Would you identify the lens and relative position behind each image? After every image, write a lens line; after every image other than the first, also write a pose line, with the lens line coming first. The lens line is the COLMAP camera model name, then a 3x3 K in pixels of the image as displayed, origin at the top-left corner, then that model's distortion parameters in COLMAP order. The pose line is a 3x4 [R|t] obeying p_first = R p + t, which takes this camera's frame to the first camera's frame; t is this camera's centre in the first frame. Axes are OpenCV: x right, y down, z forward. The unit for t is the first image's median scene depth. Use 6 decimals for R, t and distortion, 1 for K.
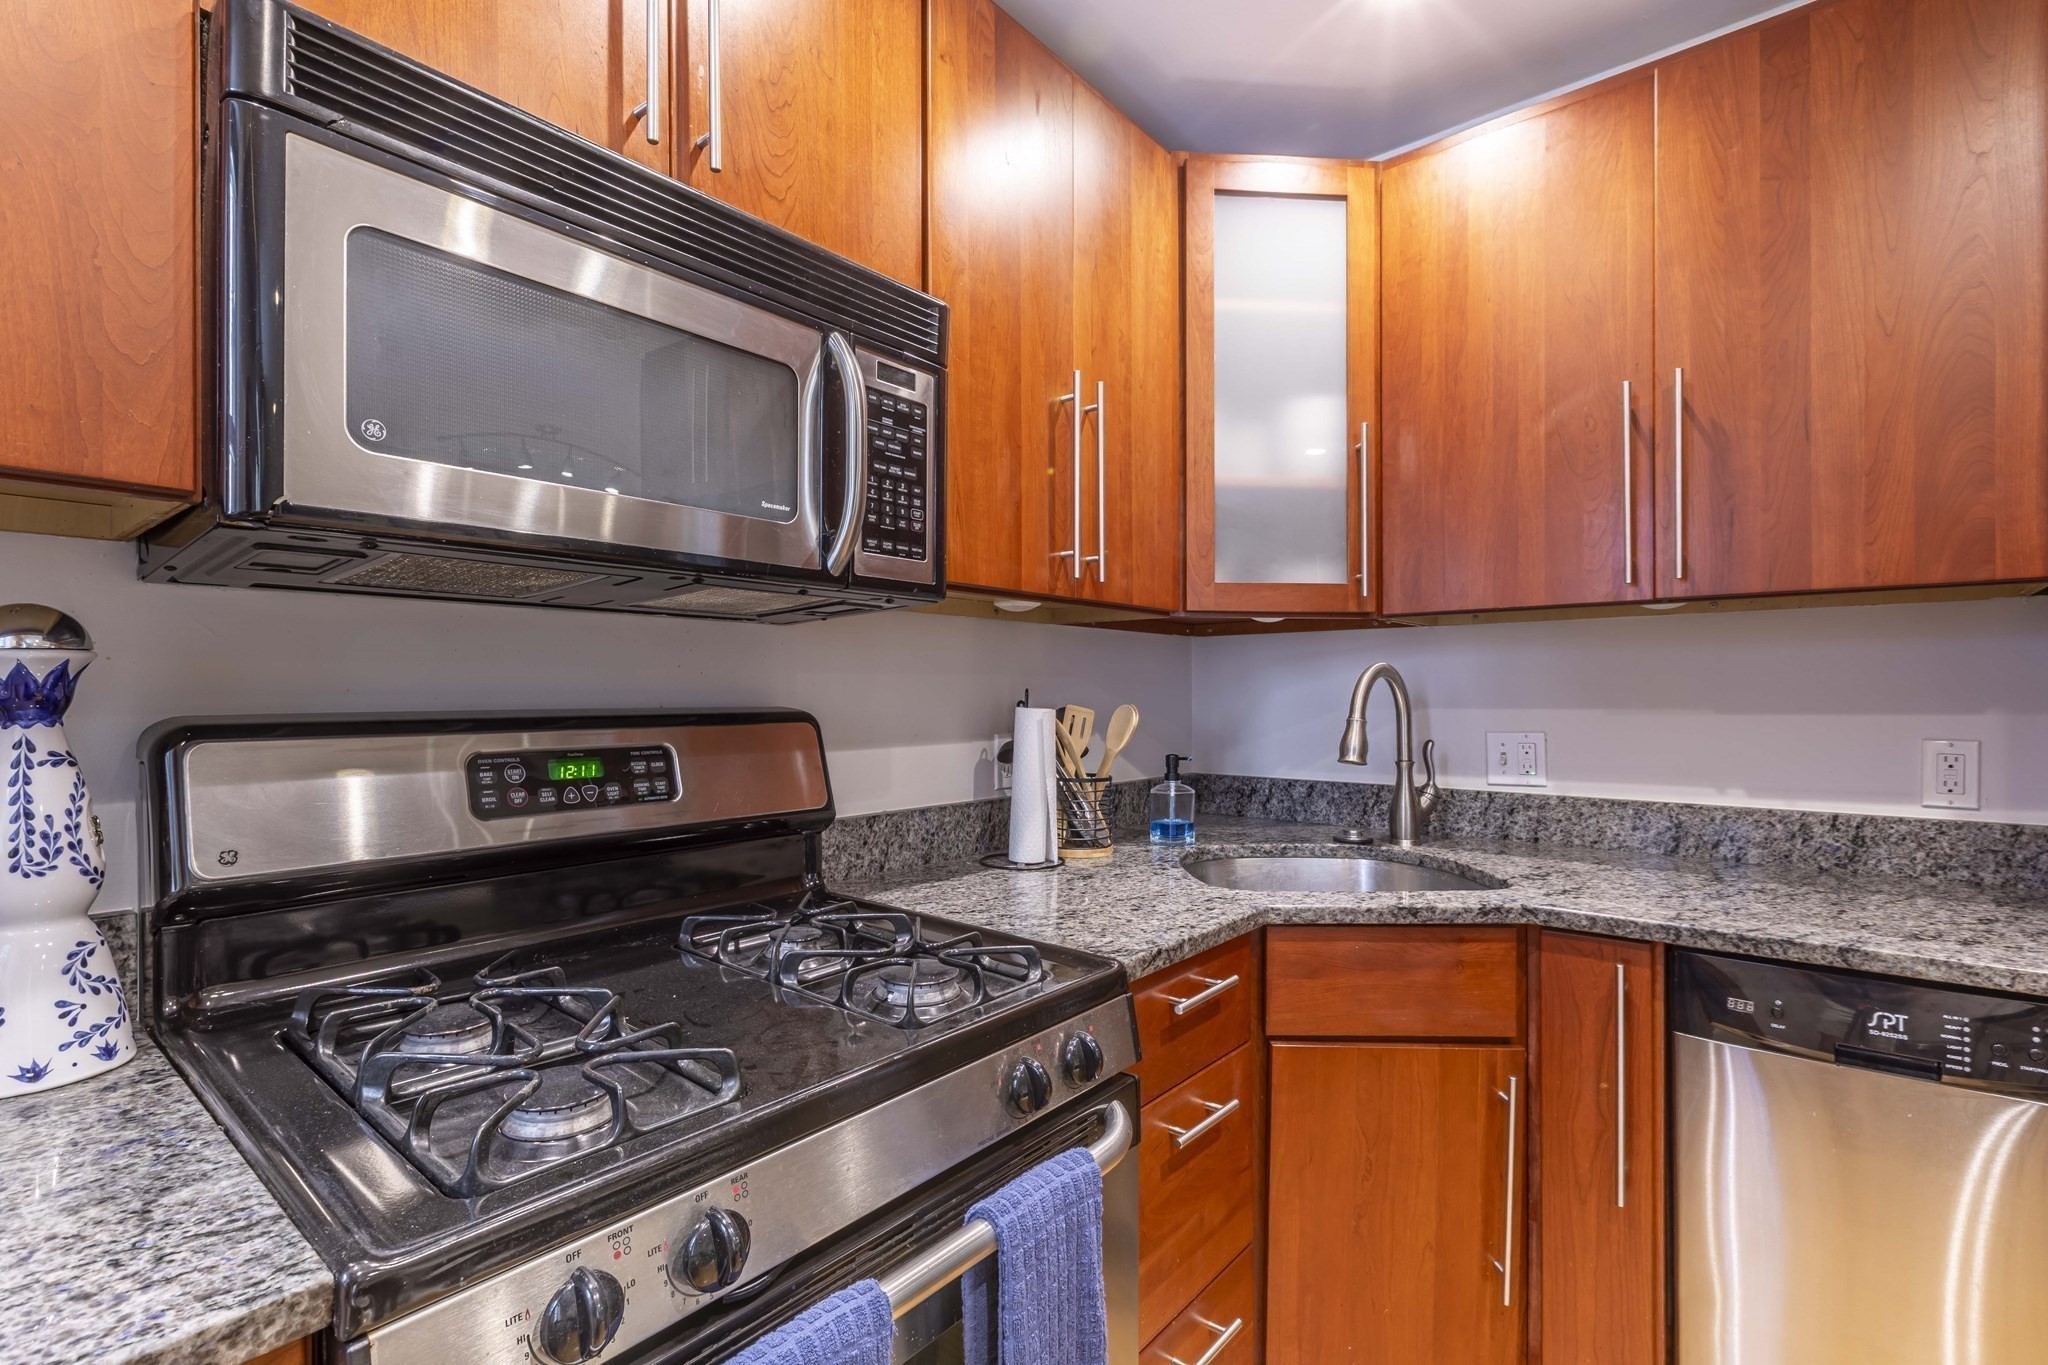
lens RADIAL K [[938.4, 0, 1029.3], [0, 938.4, 689.4], [0, 0, 1]] dist [0.002317, 0.001060]
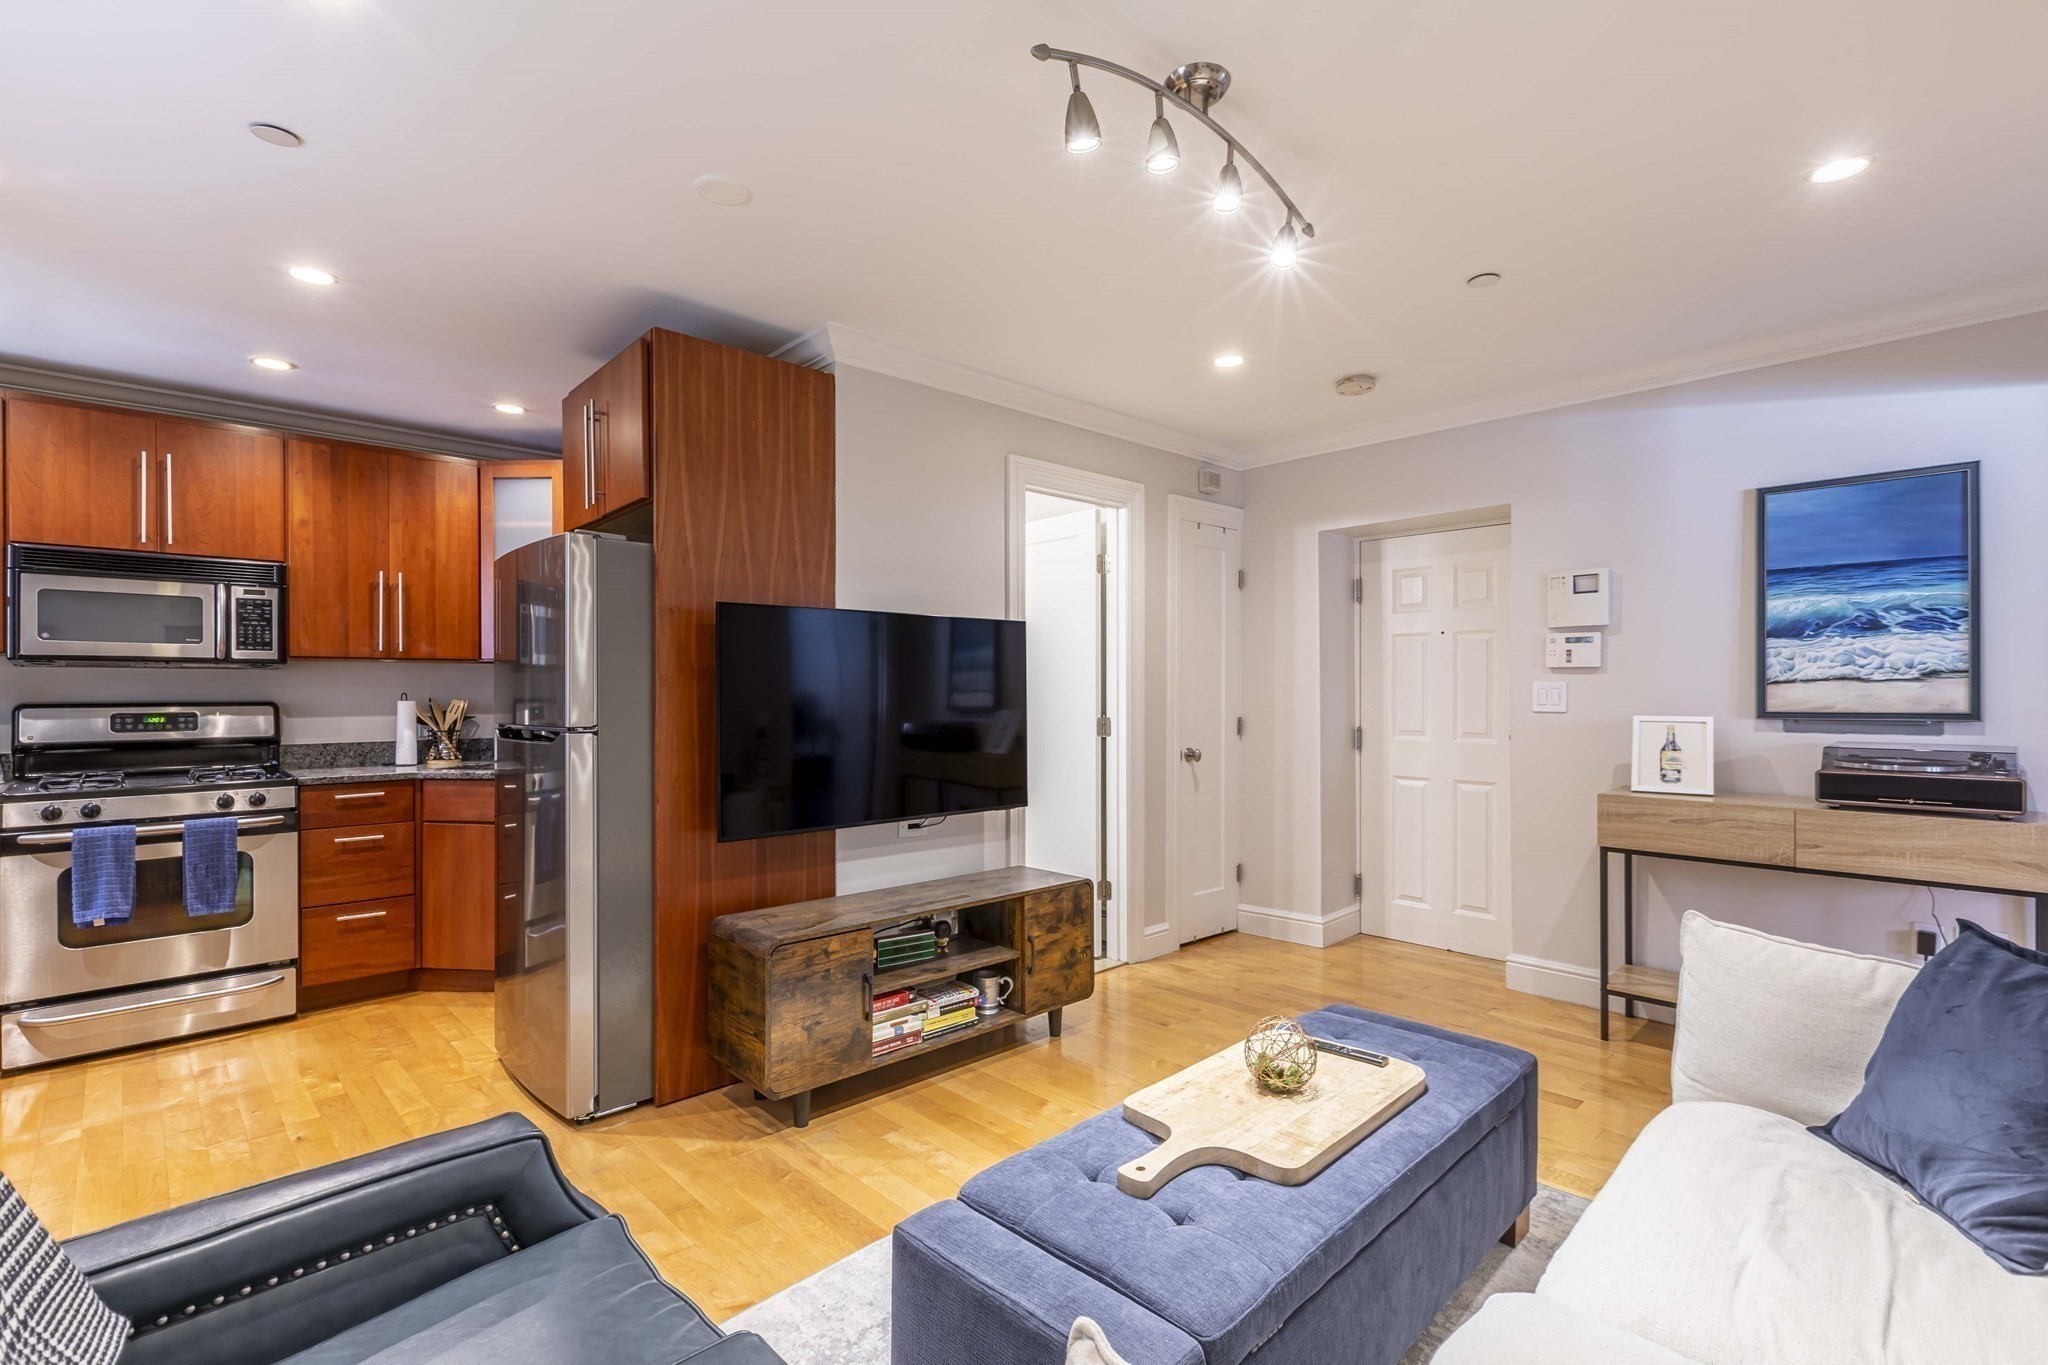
lens RADIAL K [[938.4, 0, 1025.7], [0, 938.4, 691.4], [0, 0, 1]] dist [0.002317, 0.001060]
pose [[0.993572, -0.003678, -0.113141, 2.775075], [0.004453, 0.999968, 0.006591, -0.018003], [0.113113, -0.007052, 0.993557, -1.819846]]
